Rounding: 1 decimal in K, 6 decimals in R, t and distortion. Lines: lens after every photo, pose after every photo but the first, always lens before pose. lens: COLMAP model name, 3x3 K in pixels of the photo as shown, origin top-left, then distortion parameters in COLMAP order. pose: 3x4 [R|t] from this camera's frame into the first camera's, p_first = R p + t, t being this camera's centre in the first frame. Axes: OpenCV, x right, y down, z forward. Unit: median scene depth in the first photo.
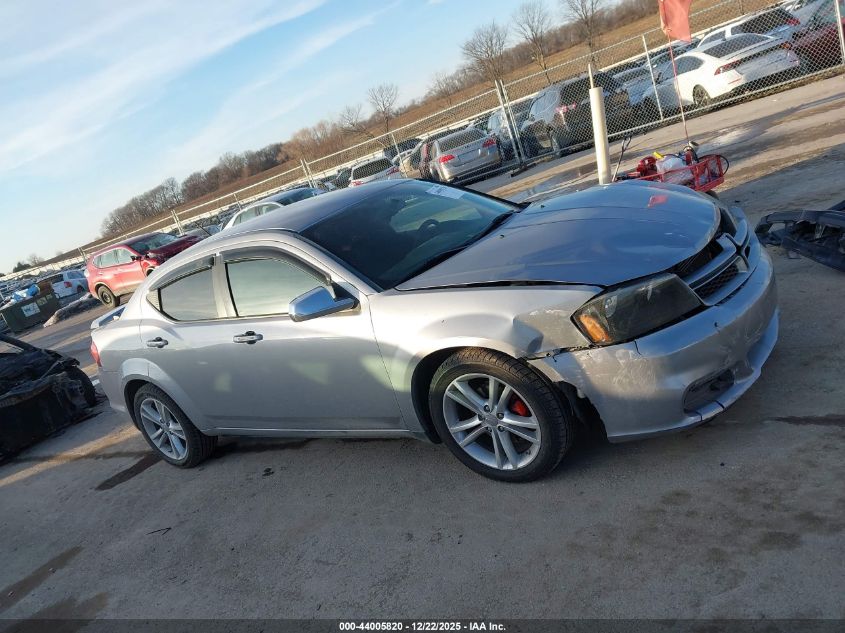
lens RADIAL K [[653.1, 0, 422.5], [0, 653.1, 316.5], [0, 0, 1]] dist [0.055554, -0.091007]
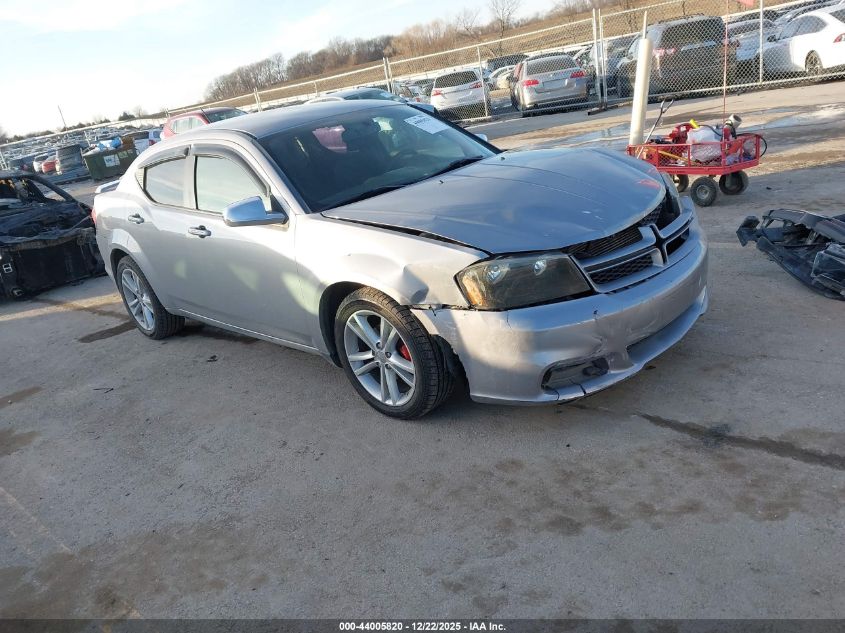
lens RADIAL K [[652.6, 0, 422.5], [0, 652.6, 316.5], [0, 0, 1]] dist [0.006106, 0.003453]
pose [[0.974669, 0.206856, -0.085039, 0.223530], [-0.194404, 0.971564, 0.135170, -0.052521], [0.110582, -0.115214, 0.987166, -0.009263]]
